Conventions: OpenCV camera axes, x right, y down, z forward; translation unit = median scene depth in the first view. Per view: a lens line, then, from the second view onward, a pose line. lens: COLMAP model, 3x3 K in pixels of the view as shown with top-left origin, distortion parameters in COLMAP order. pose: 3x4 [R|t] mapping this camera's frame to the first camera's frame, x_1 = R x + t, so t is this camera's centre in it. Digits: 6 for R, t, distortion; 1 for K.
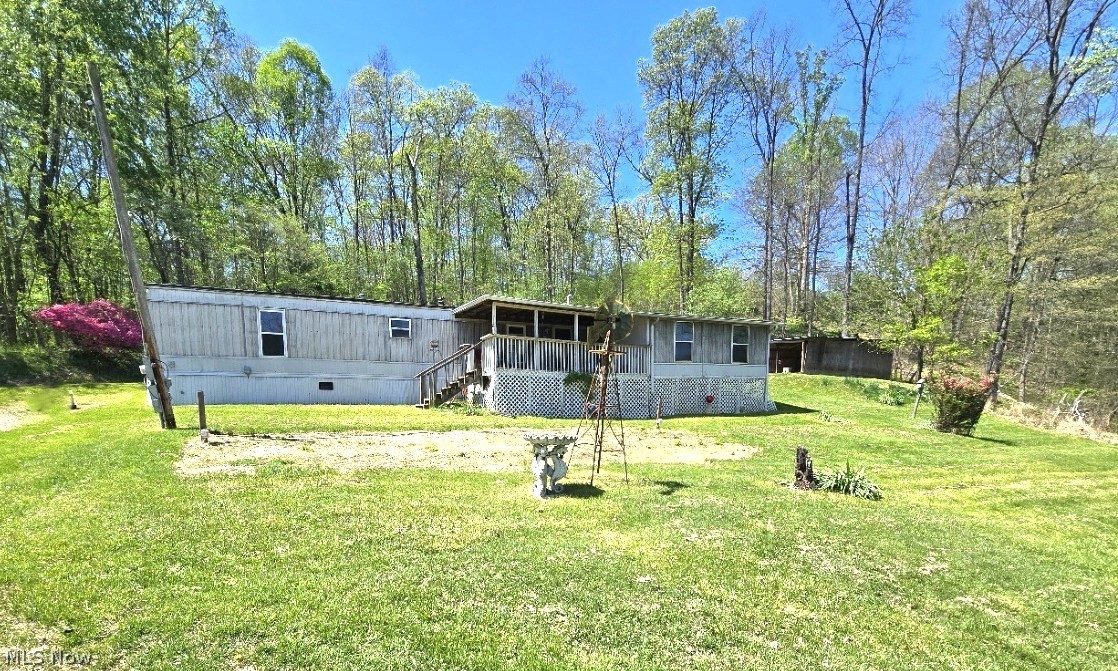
lens RADIAL K [[501.5, 0, 515.6], [0, 501.5, 455.2], [0, 0, 1]] dist [-0.001899, 0.000289]
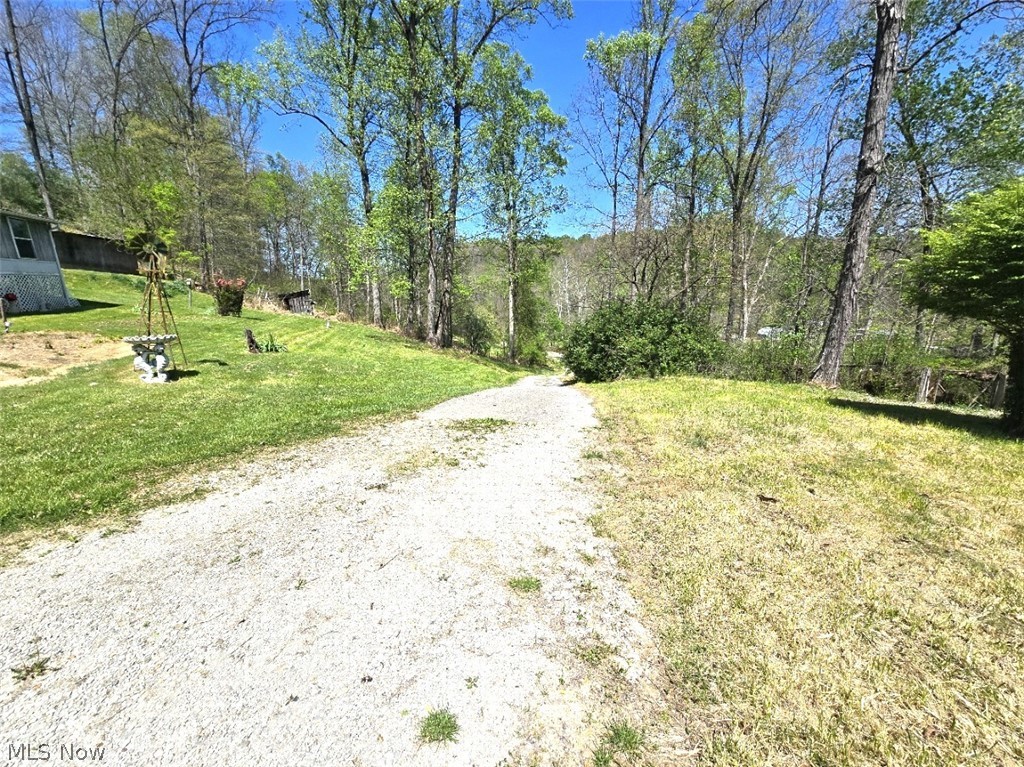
lens RADIAL K [[419.4, 0, 517.1], [0, 419.4, 387.0], [0, 0, 1]] dist [-0.003327, 0.000184]
pose [[0.115121, -0.230914, 0.966140, -0.322069], [0.110024, 0.969586, 0.218628, -0.016104], [-0.987240, 0.081130, 0.137026, -0.034556]]
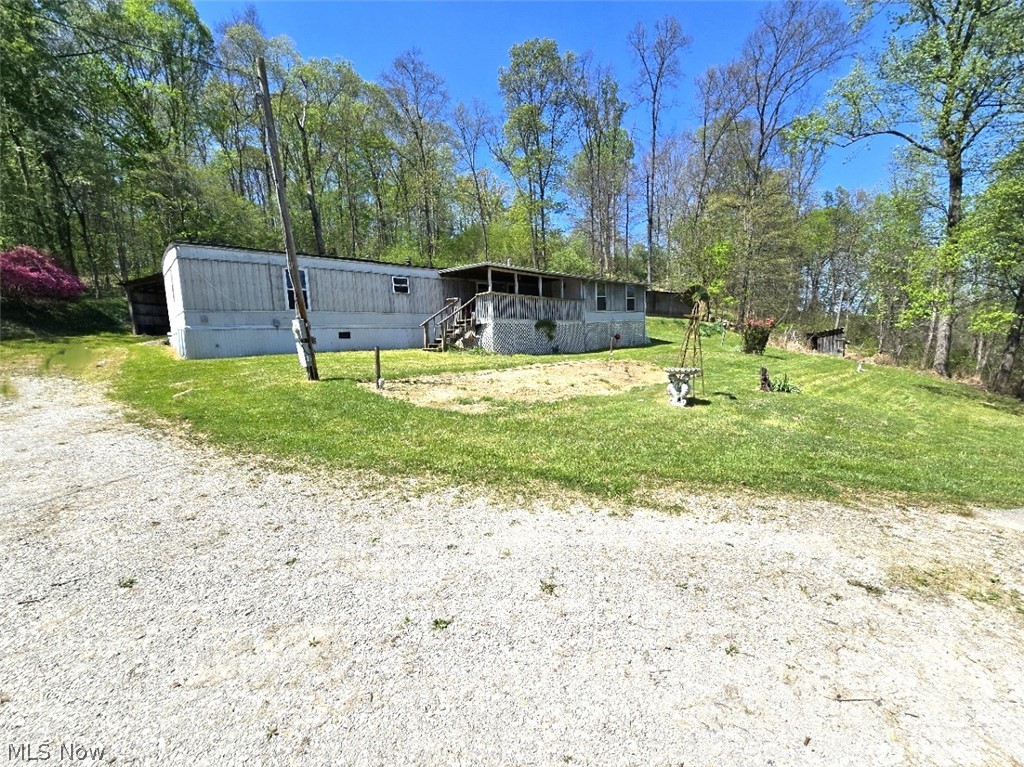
lens RADIAL K [[419.4, 0, 517.1], [0, 419.4, 387.0], [0, 0, 1]] dist [-0.003327, 0.000184]
pose [[0.941246, -0.067013, 0.331006, -0.310671], [0.062764, 0.997751, 0.023523, -0.015894], [-0.331838, -0.001366, 0.943335, -0.035906]]
